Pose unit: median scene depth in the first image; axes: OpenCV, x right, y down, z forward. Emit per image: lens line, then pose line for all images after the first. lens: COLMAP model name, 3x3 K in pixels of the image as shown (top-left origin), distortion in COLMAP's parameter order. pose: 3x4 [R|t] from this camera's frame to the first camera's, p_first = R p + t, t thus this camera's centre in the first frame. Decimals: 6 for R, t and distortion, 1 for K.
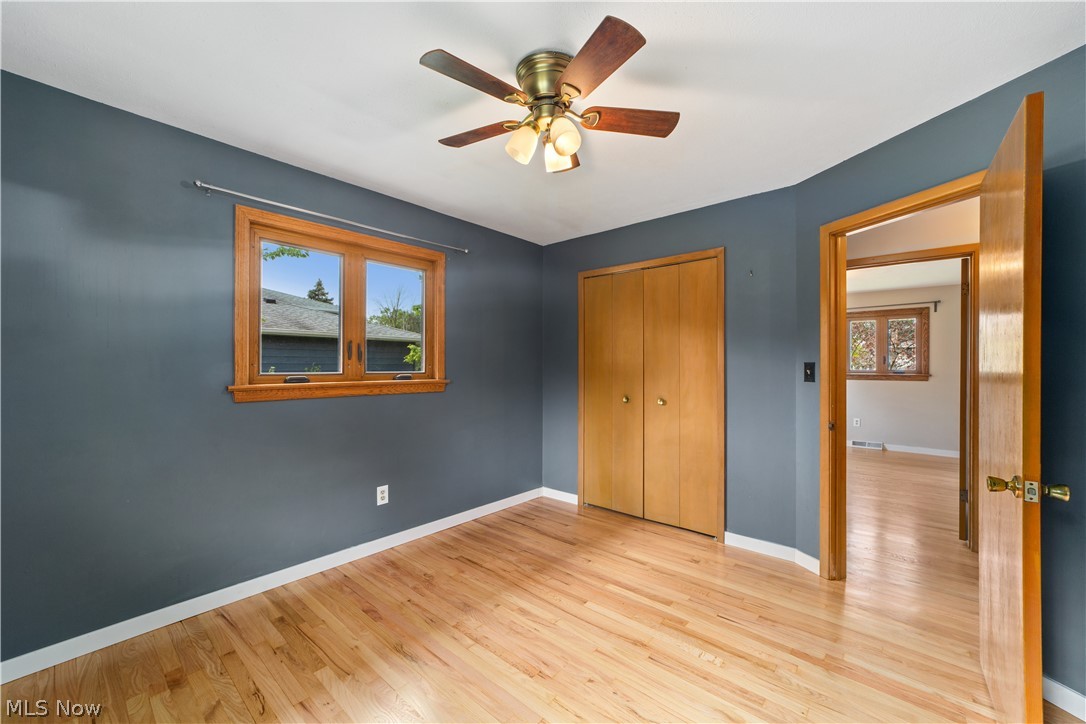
lens RADIAL K [[421.6, 0, 549.5], [0, 421.6, 363.3], [0, 0, 1]] dist [-0.009198, 0.003784]
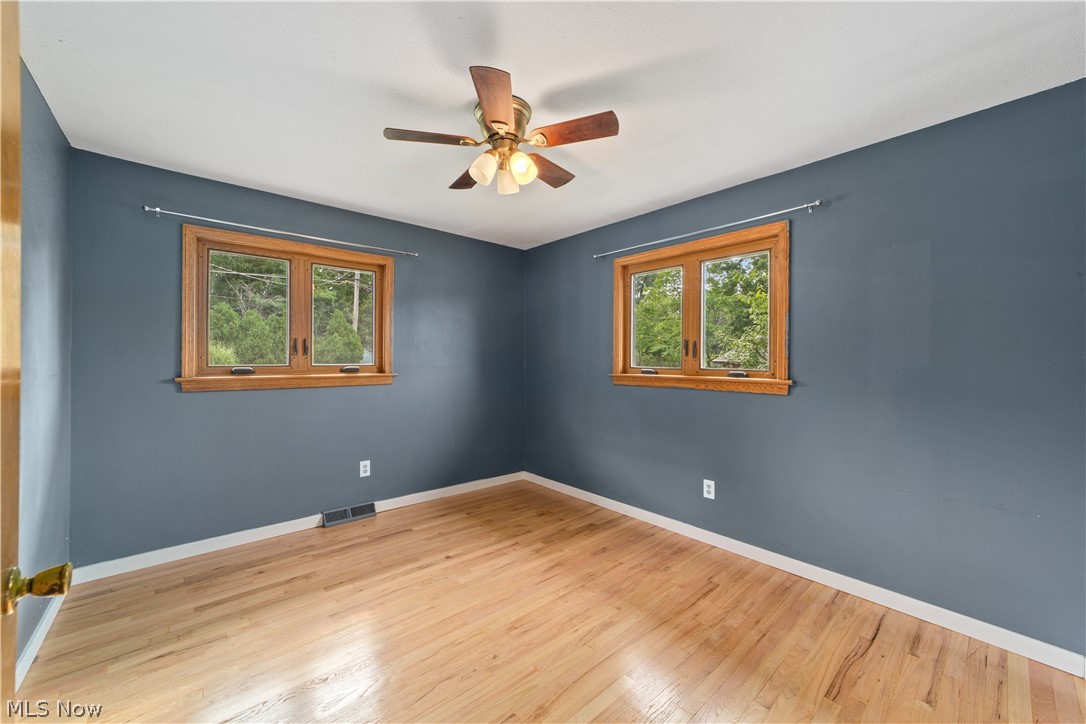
lens RADIAL K [[421.6, 0, 540.9], [0, 421.6, 356.5], [0, 0, 1]] dist [-0.009198, 0.003784]
pose [[-0.145676, -0.010060, -0.989281, 0.719796], [-0.001044, 0.999949, -0.010015, 0.004068], [0.989332, -0.000426, -0.145679, 0.801515]]
